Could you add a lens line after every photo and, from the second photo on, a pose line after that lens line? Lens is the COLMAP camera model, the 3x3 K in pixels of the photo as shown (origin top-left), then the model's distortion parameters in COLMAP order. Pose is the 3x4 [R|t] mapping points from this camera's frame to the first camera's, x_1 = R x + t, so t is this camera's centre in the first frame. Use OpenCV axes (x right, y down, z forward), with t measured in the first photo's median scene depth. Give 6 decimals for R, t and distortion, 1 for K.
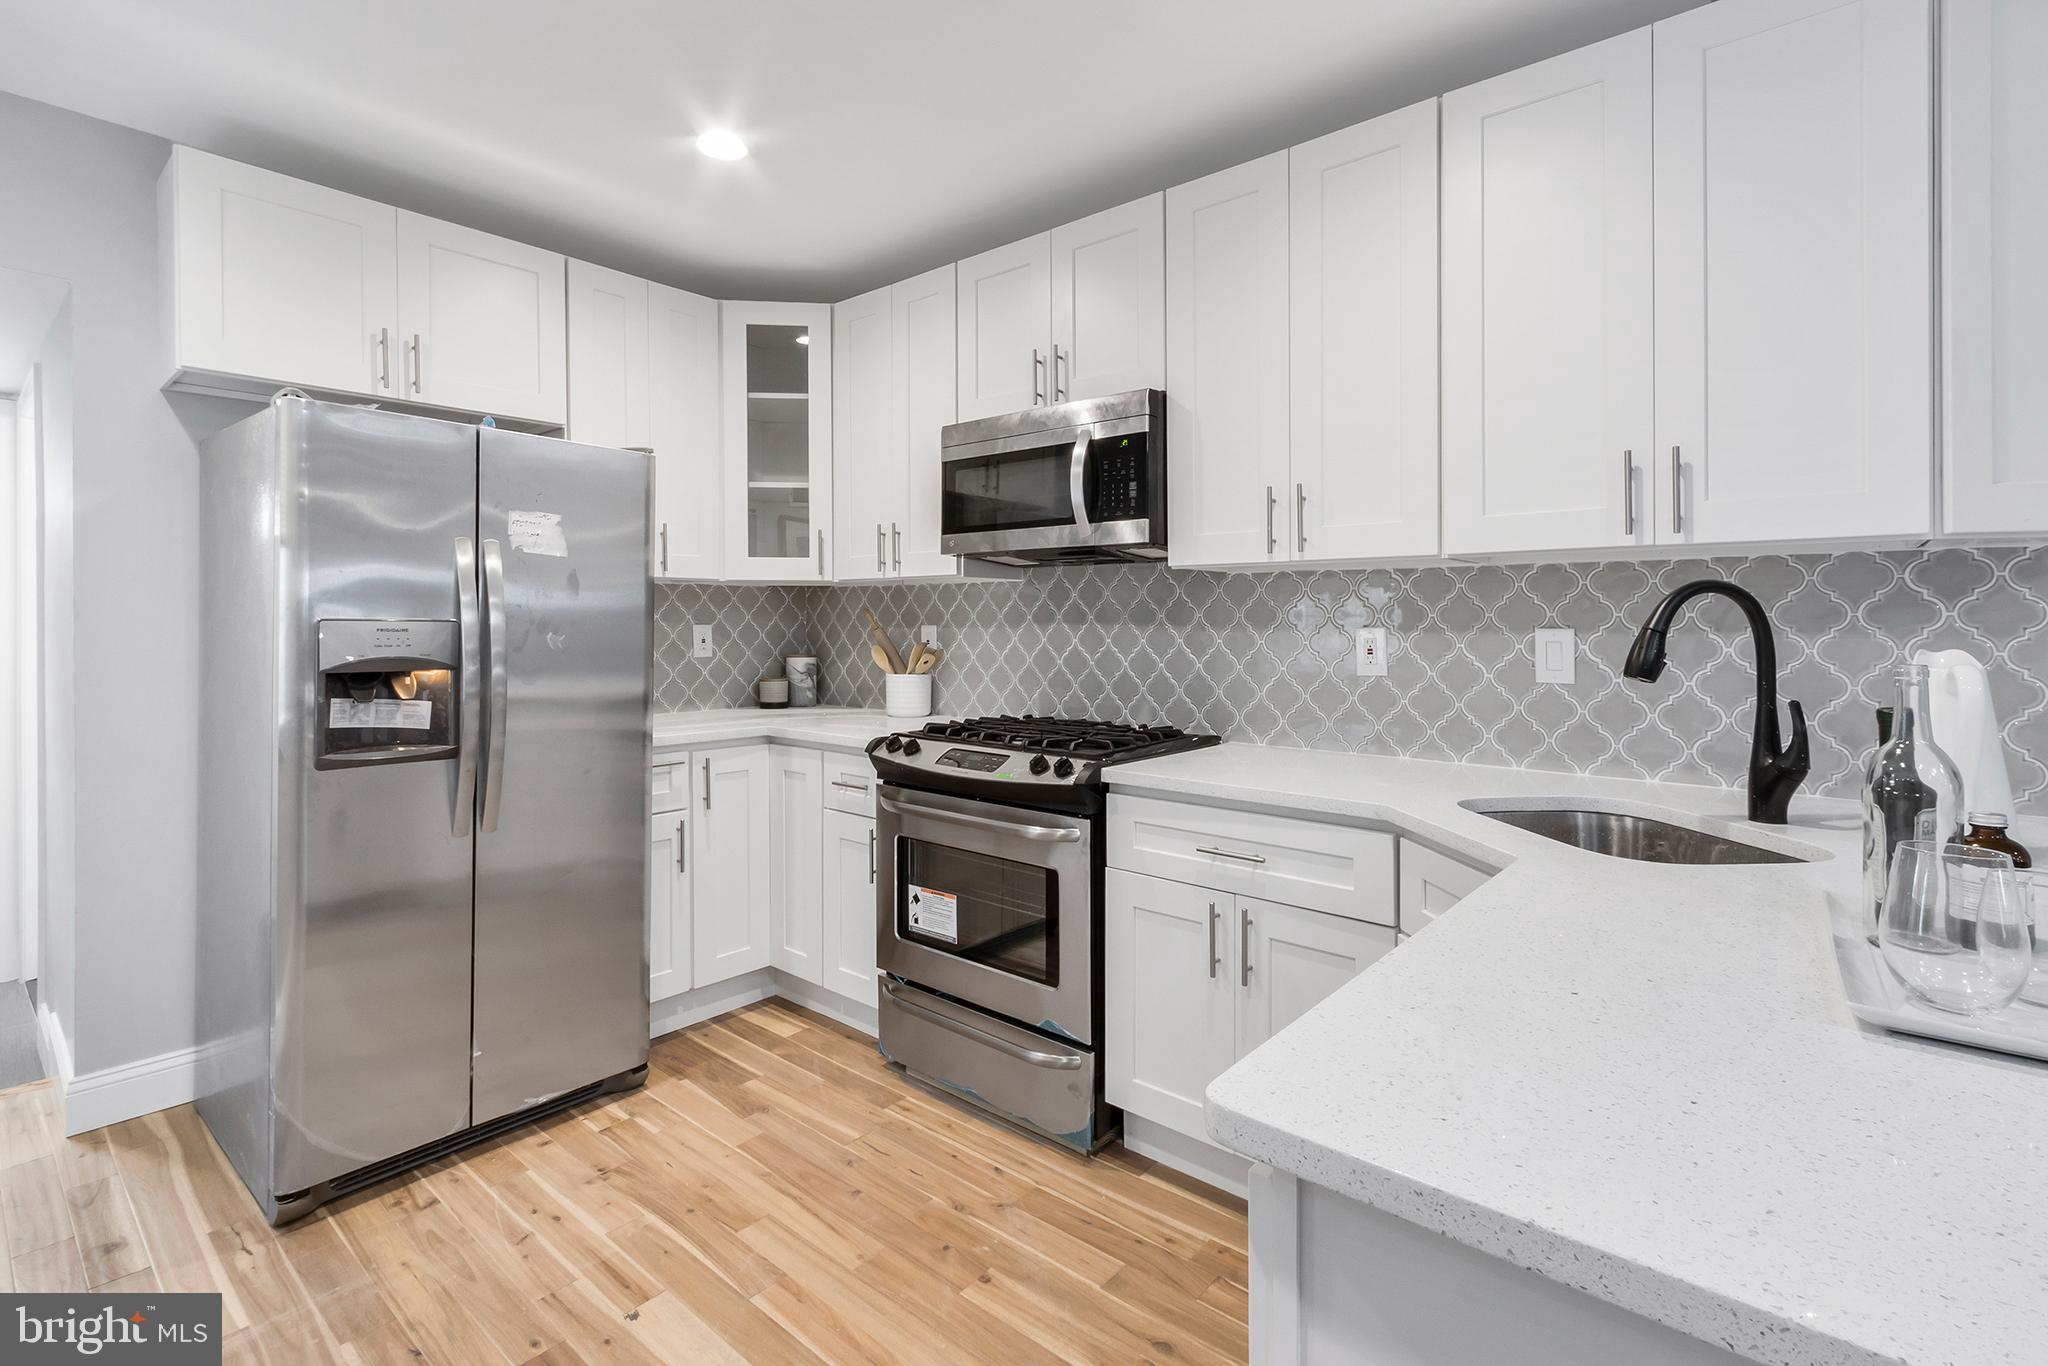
lens RADIAL K [[968.8, 0, 1021.8], [0, 968.8, 626.9], [0, 0, 1]] dist [0.005226, -0.000057]
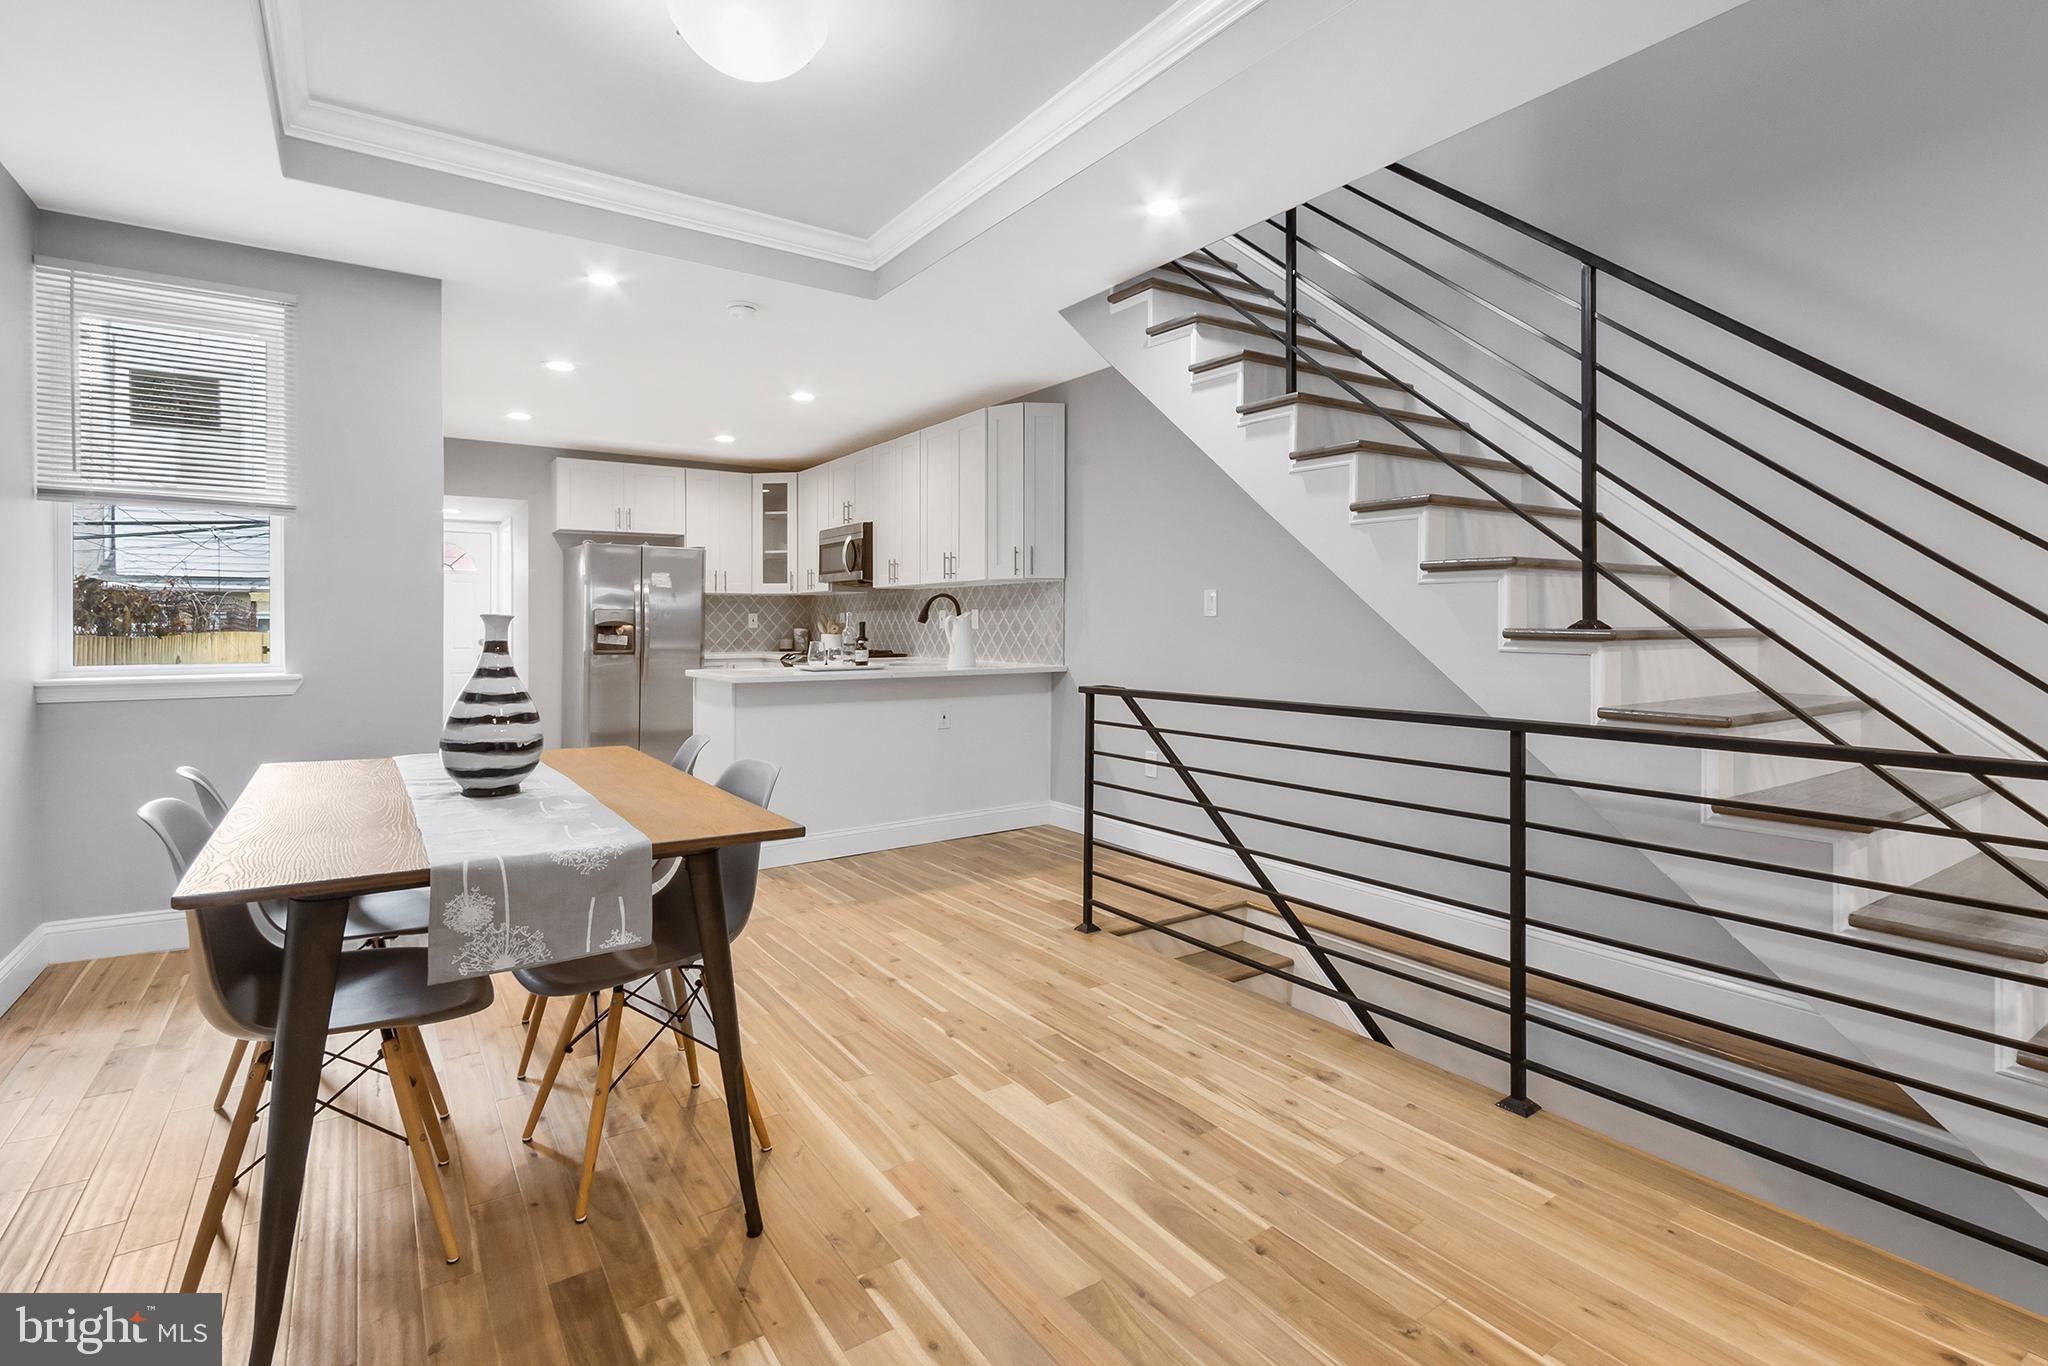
lens RADIAL K [[968.8, 0, 1032.6], [0, 968.8, 628.7], [0, 0, 1]] dist [0.005226, -0.000057]
pose [[0.969521, -0.002814, -0.244994, 1.326330], [0.003112, 0.999995, 0.000830, 0.052563], [0.244990, -0.001567, 0.969524, -1.588153]]
